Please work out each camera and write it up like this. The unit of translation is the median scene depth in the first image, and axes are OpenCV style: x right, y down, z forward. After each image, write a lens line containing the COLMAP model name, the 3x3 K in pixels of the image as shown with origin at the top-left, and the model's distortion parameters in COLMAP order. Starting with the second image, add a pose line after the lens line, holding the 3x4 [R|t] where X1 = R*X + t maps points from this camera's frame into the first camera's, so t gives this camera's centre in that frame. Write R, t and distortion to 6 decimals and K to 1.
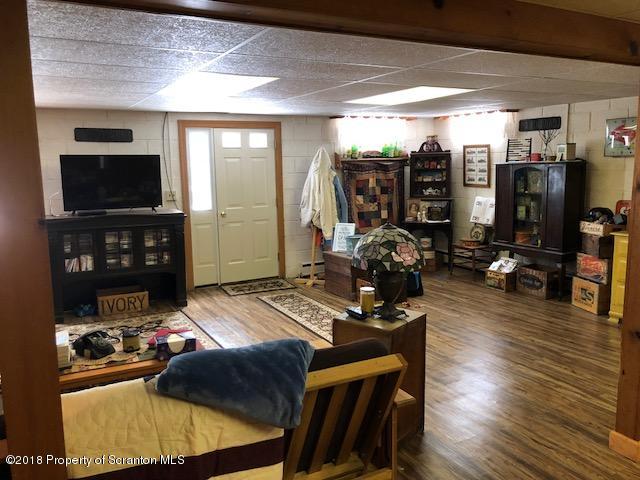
lens RADIAL K [[521.9, 0, 319.0], [0, 521.9, 238.3], [0, 0, 1]] dist [0.013435, -0.000933]
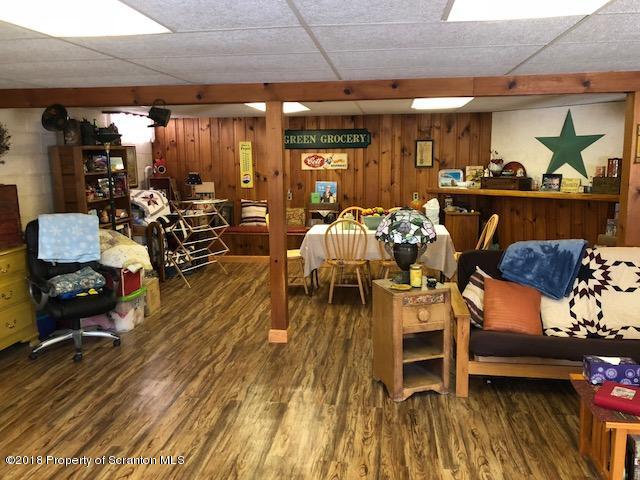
lens RADIAL K [[521.9, 0, 319.0], [0, 521.9, 238.3], [0, 0, 1]] dist [0.013435, -0.000933]
pose [[-0.804468, -0.069569, 0.589908, -0.191599], [0.113982, 0.956582, 0.268251, -0.139005], [-0.582958, 0.283038, -0.761610, 0.928258]]
